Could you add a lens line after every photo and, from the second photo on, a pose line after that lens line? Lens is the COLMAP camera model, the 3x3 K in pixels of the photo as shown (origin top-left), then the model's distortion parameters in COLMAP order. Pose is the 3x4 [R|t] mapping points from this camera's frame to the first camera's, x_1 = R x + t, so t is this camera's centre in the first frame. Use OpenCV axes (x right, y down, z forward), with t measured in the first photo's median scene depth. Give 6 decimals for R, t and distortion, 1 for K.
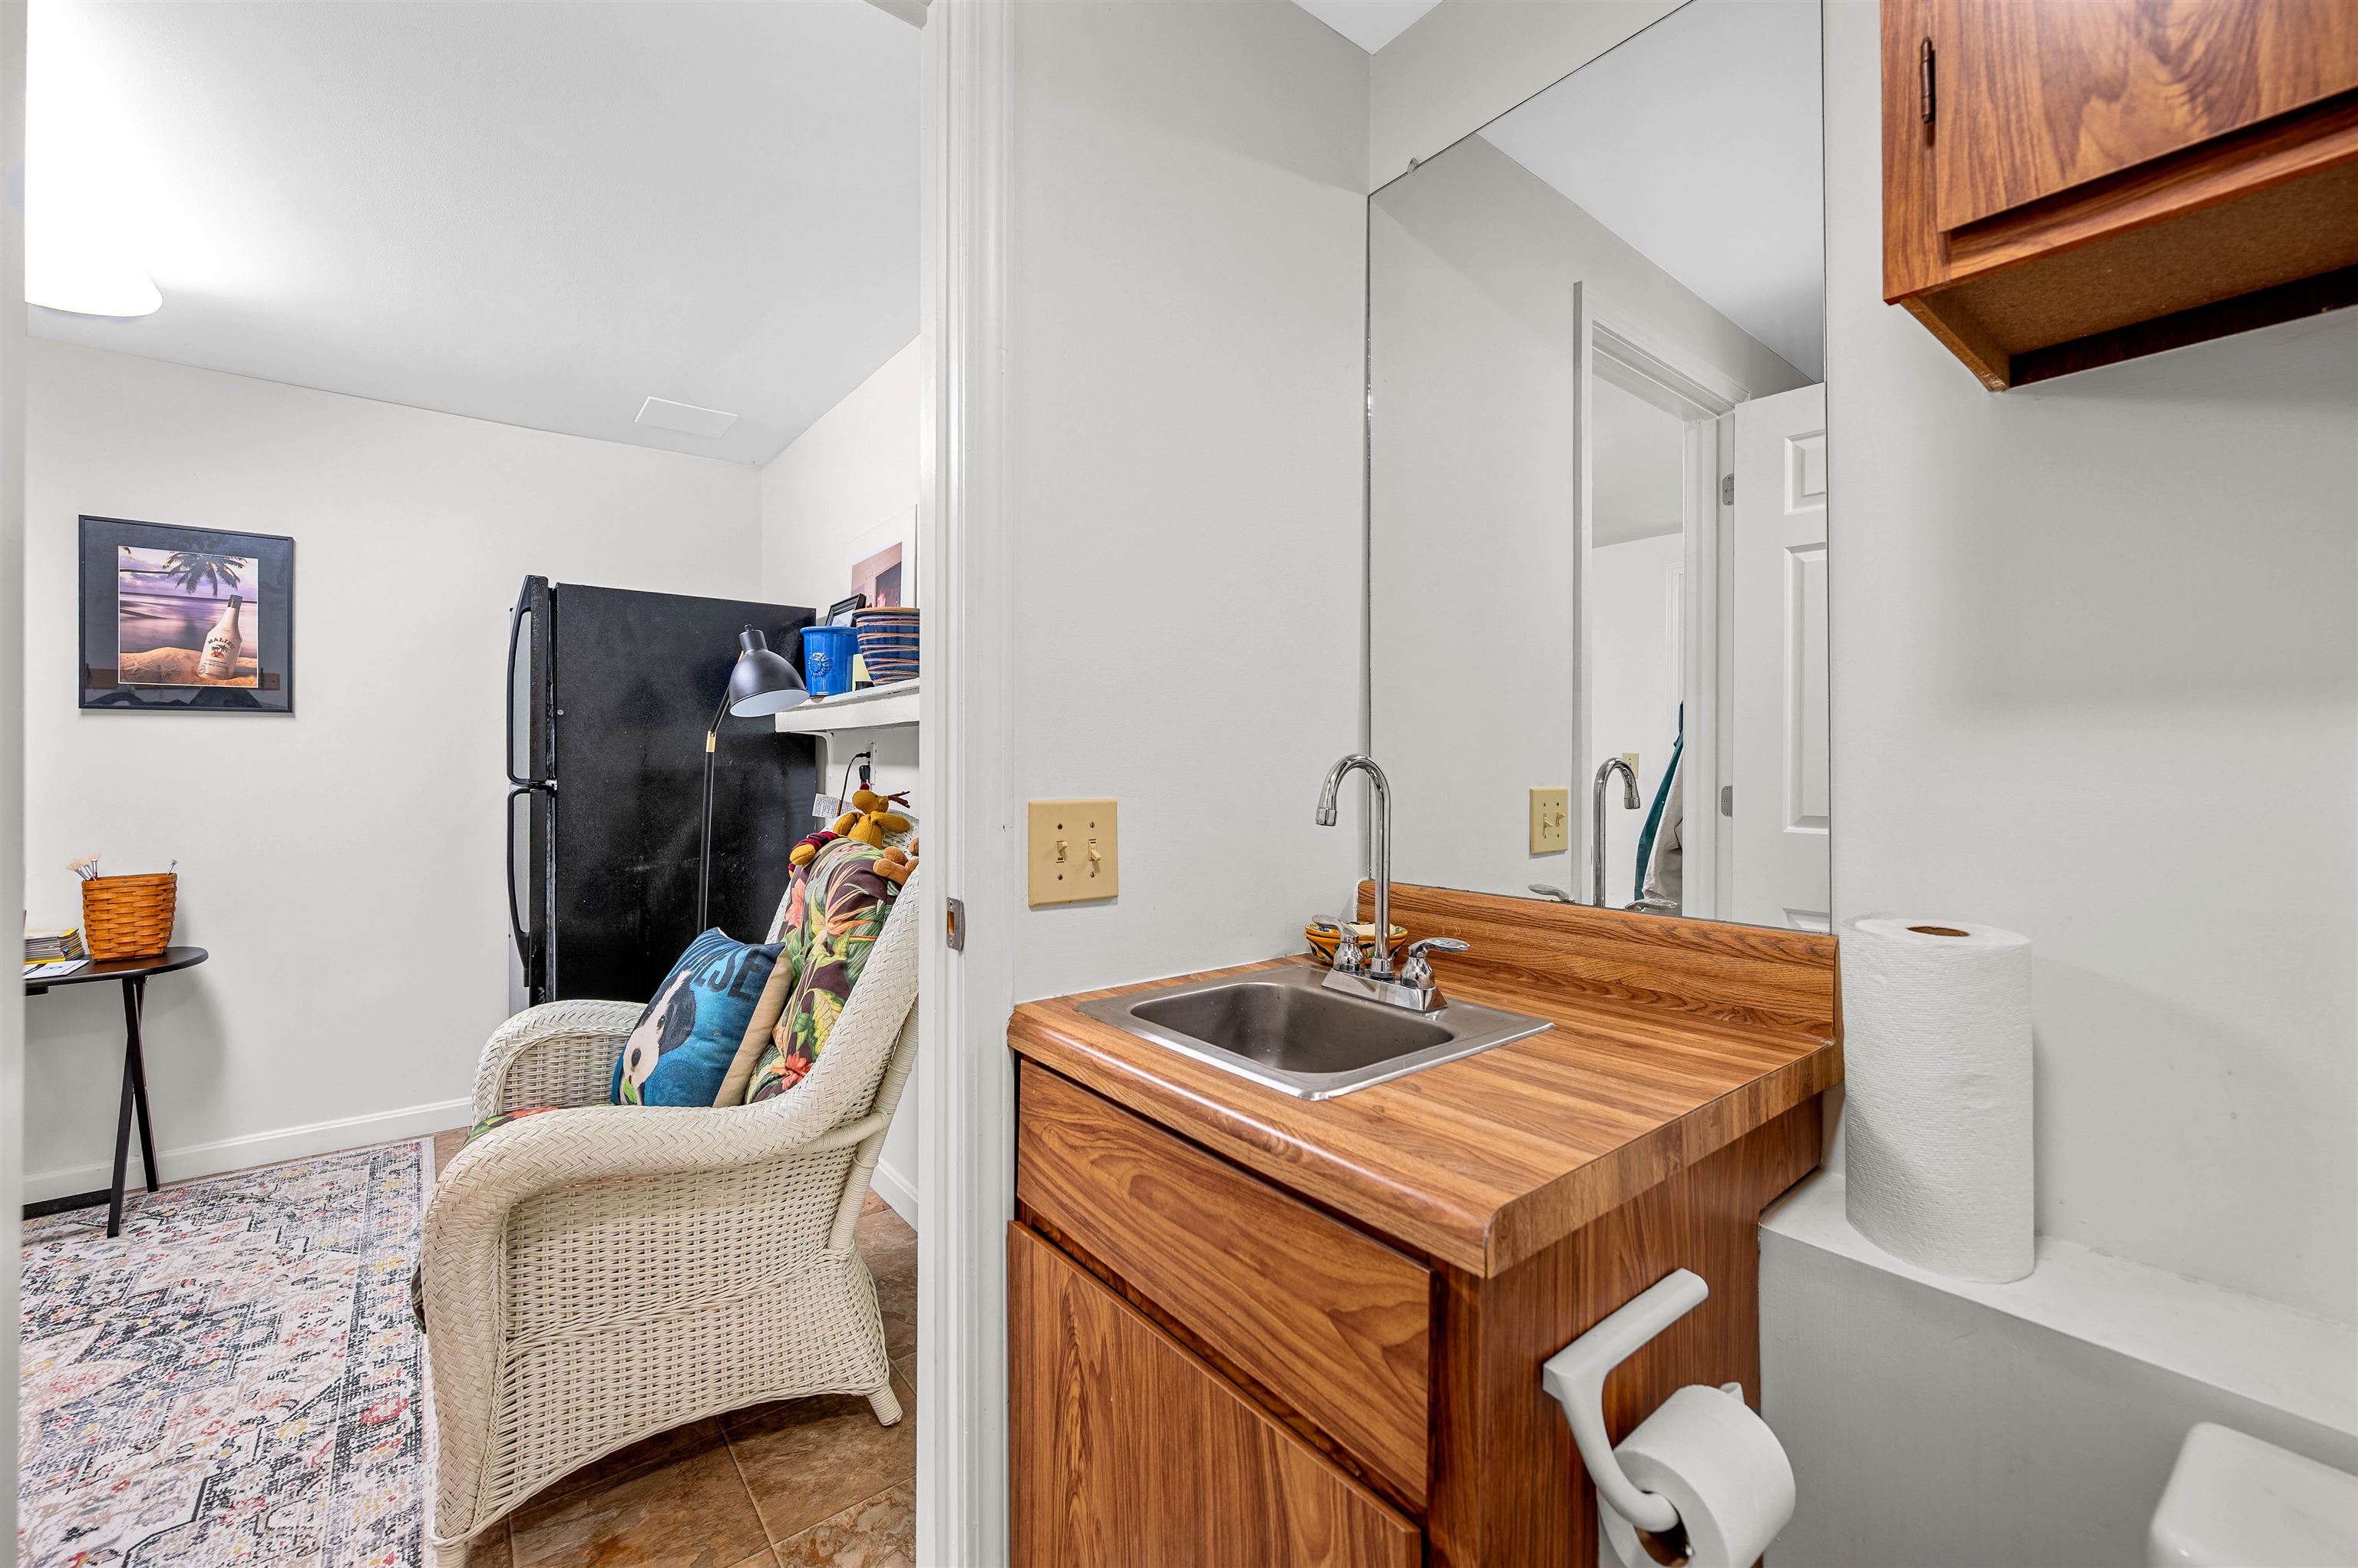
lens RADIAL K [[944.9, 0, 1181.5], [0, 944.9, 751.3], [0, 0, 1]] dist [-0.000004, 0.000654]
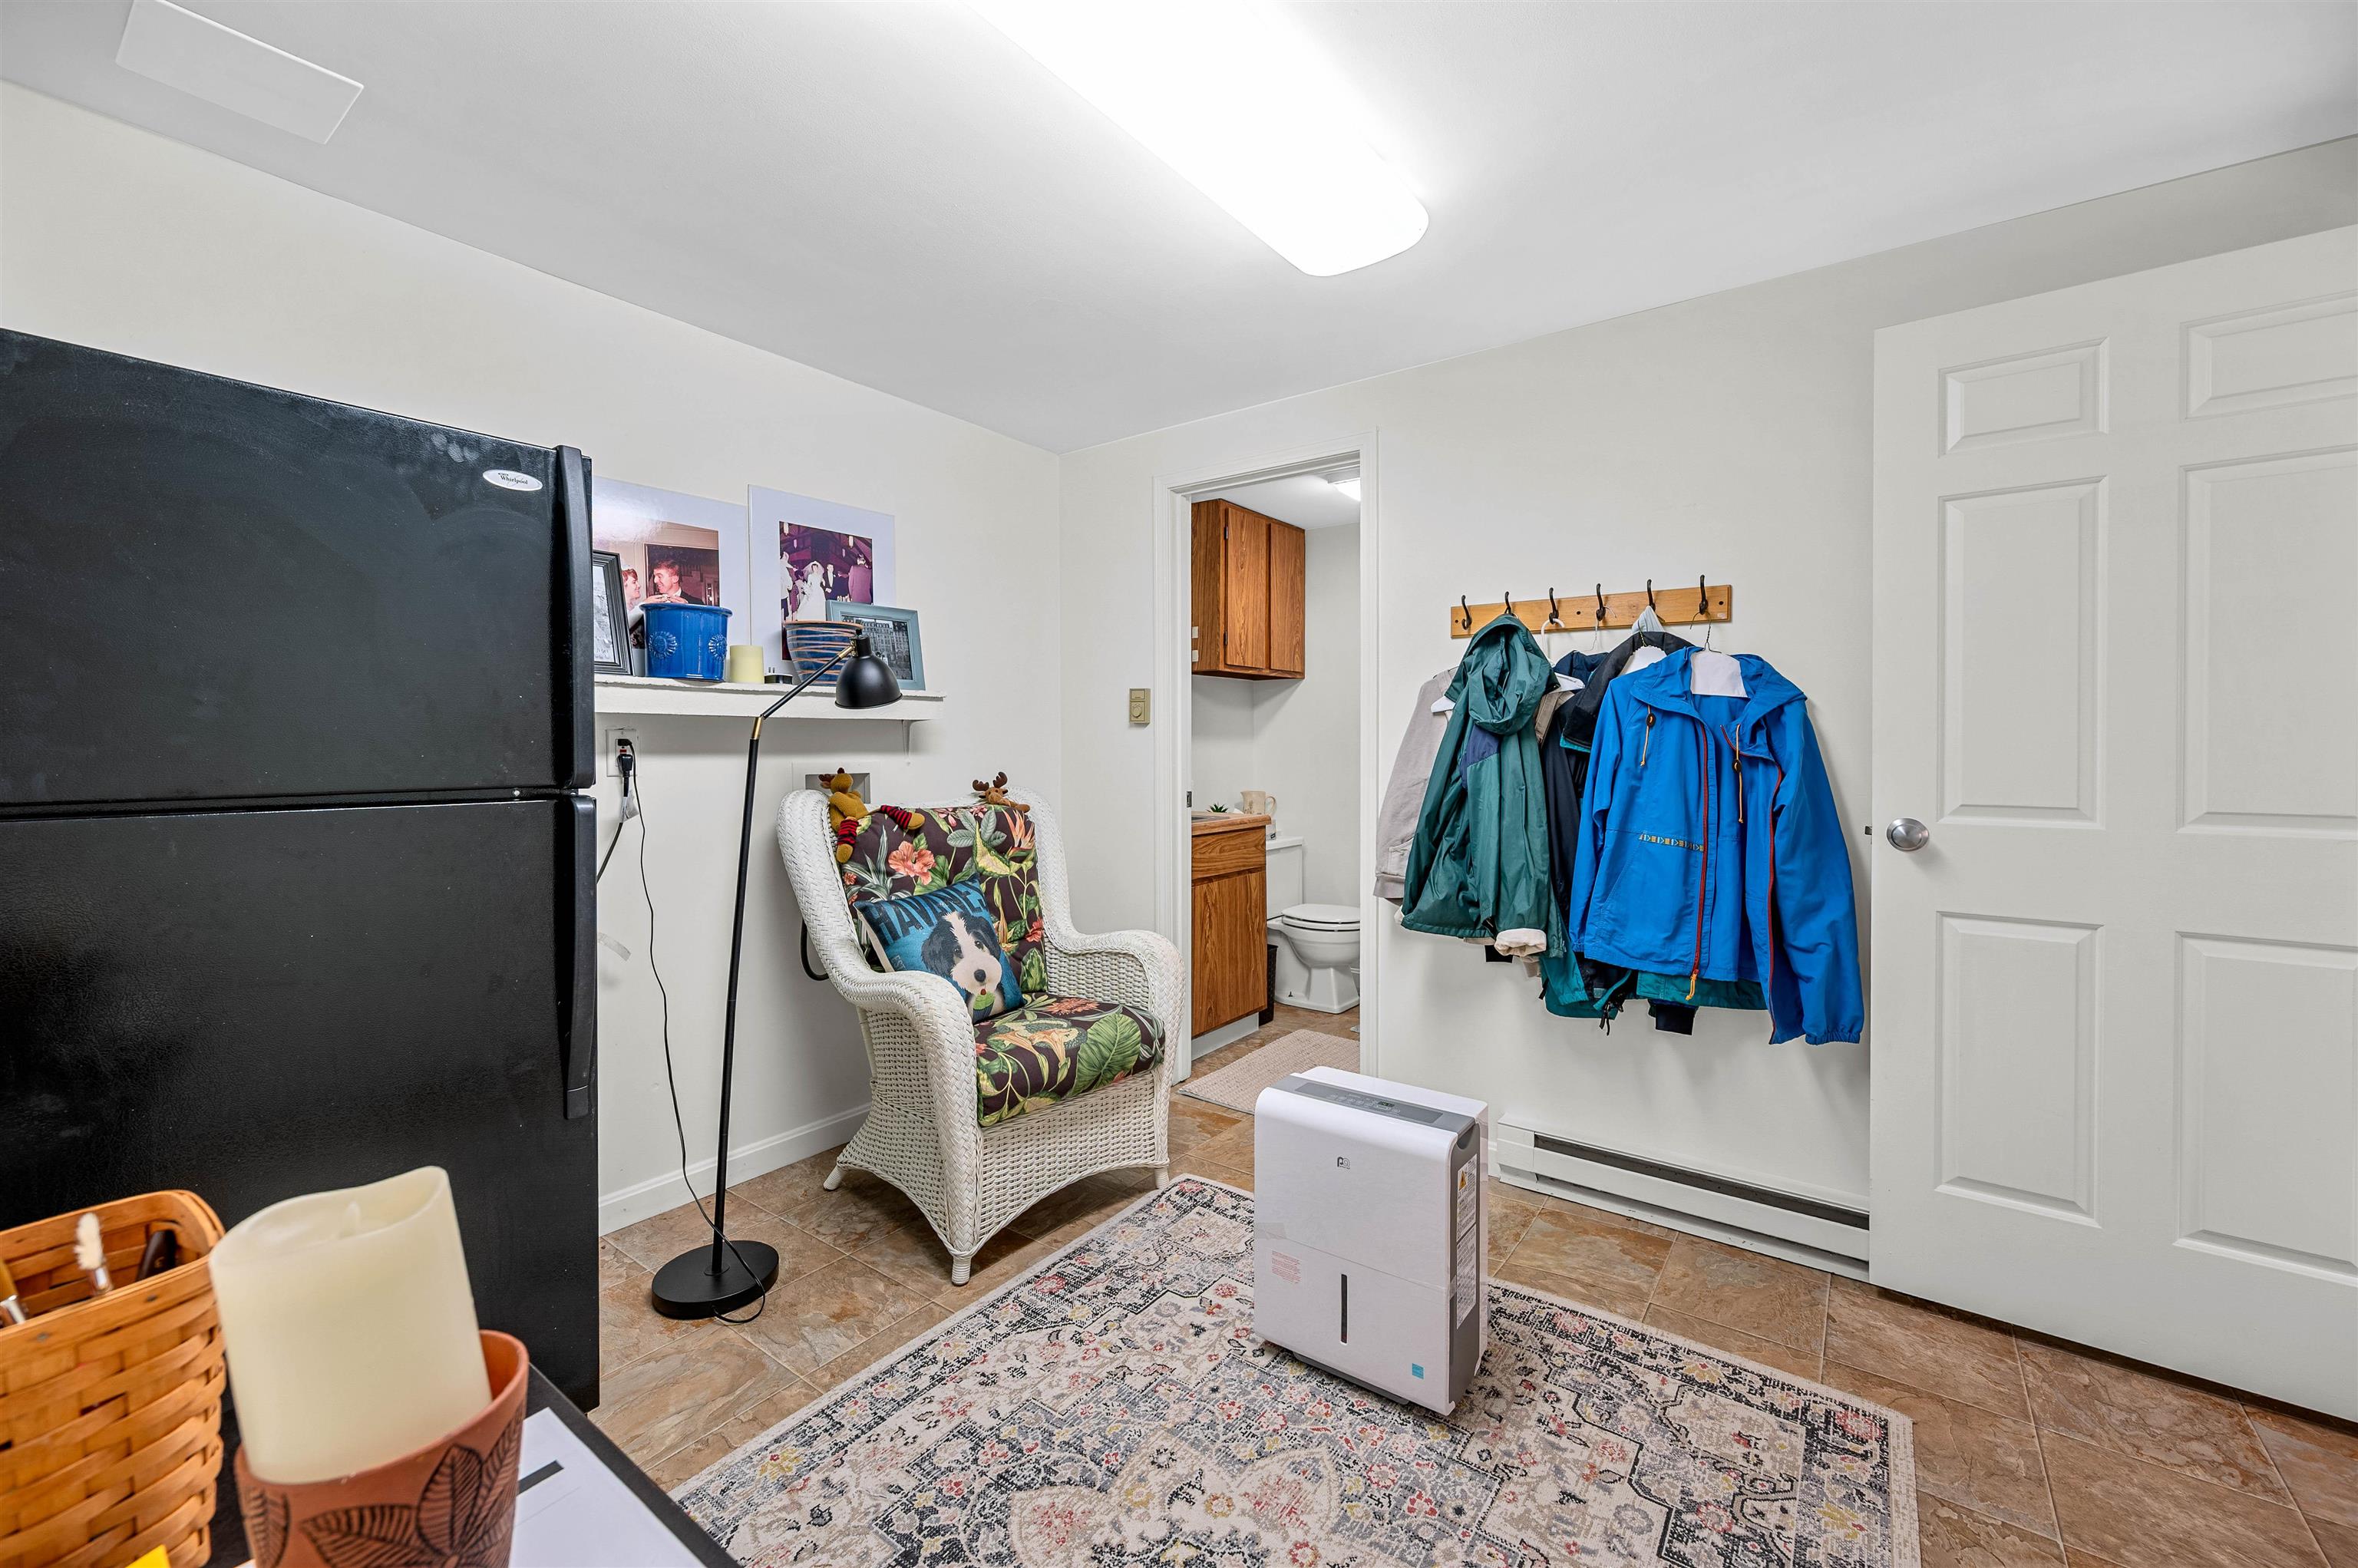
lens RADIAL K [[944.9, 0, 1181.5], [0, 944.9, 751.3], [0, 0, 1]] dist [-0.000004, 0.000654]
pose [[-0.262446, -0.006249, 0.964926, -2.036855], [-0.007754, 0.999960, 0.004367, 0.007712], [-0.964915, -0.006336, -0.262485, 1.151692]]
